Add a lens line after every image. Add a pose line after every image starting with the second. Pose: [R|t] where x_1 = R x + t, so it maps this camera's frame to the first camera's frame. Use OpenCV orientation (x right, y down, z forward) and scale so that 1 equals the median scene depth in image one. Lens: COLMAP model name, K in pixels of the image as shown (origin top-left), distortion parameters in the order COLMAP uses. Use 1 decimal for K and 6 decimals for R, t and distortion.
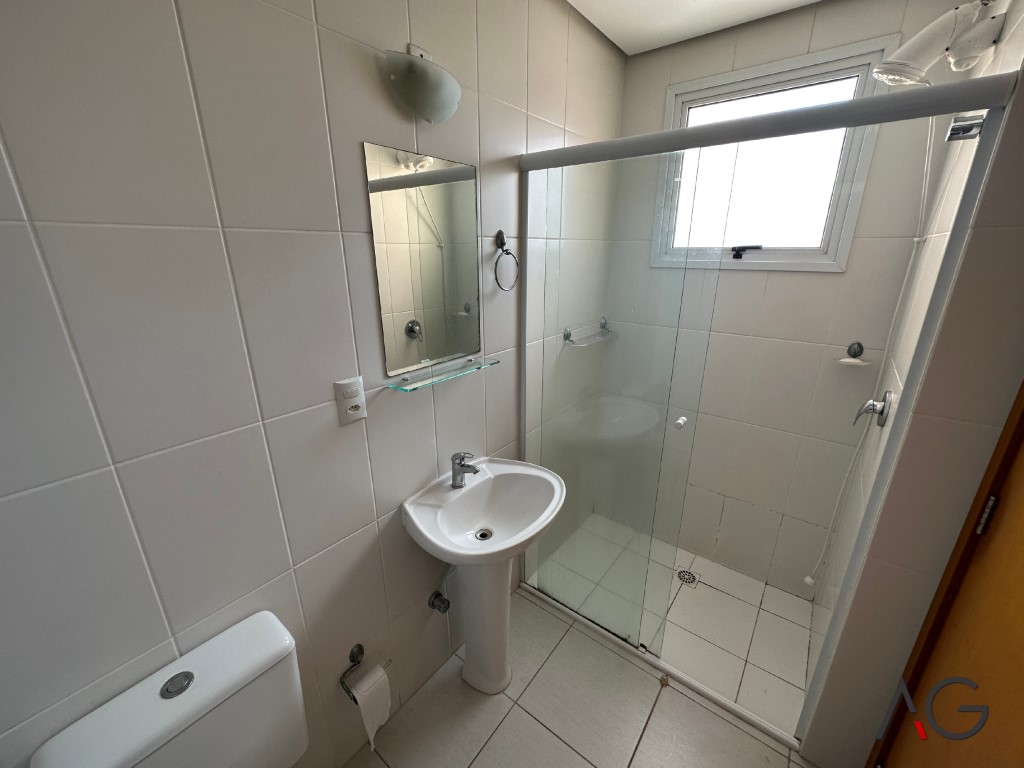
lens RADIAL K [[408.7, 0, 513.0], [0, 408.7, 385.0], [0, 0, 1]] dist [-0.000309, -0.000598]
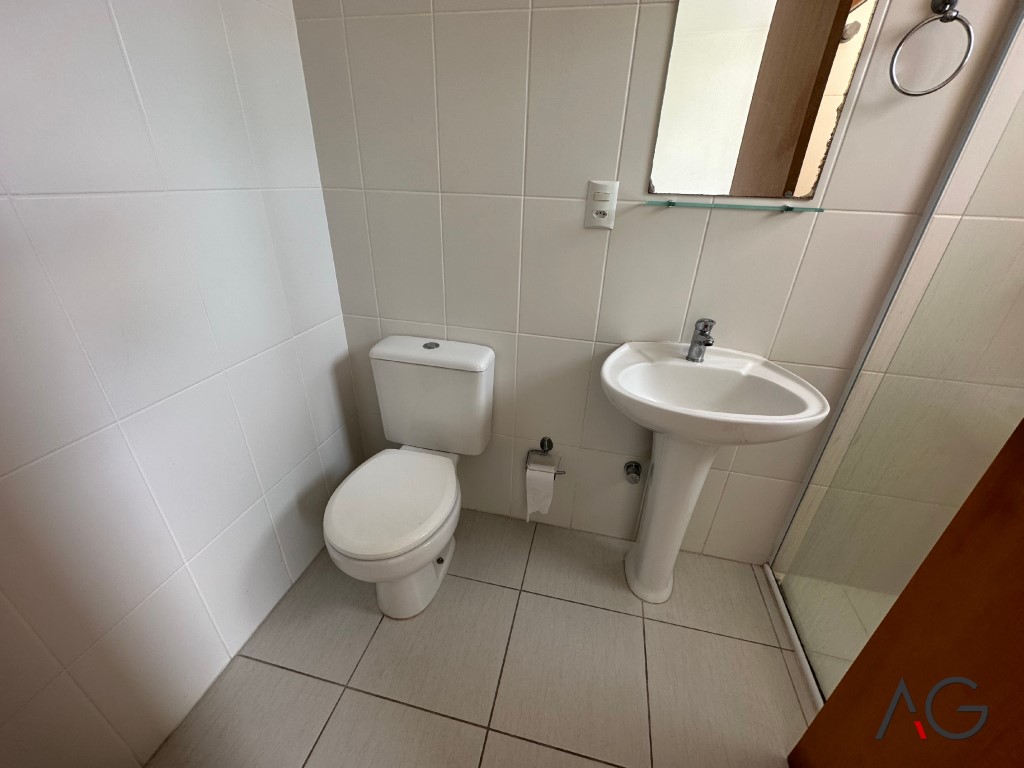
lens RADIAL K [[408.7, 0, 509.8], [0, 408.7, 382.5], [0, 0, 1]] dist [-0.000309, -0.000598]
pose [[0.409369, 0.417558, -0.811210, 0.497762], [-0.313186, 0.899412, 0.304913, 0.184378], [0.856931, 0.129238, 0.498965, 0.323567]]
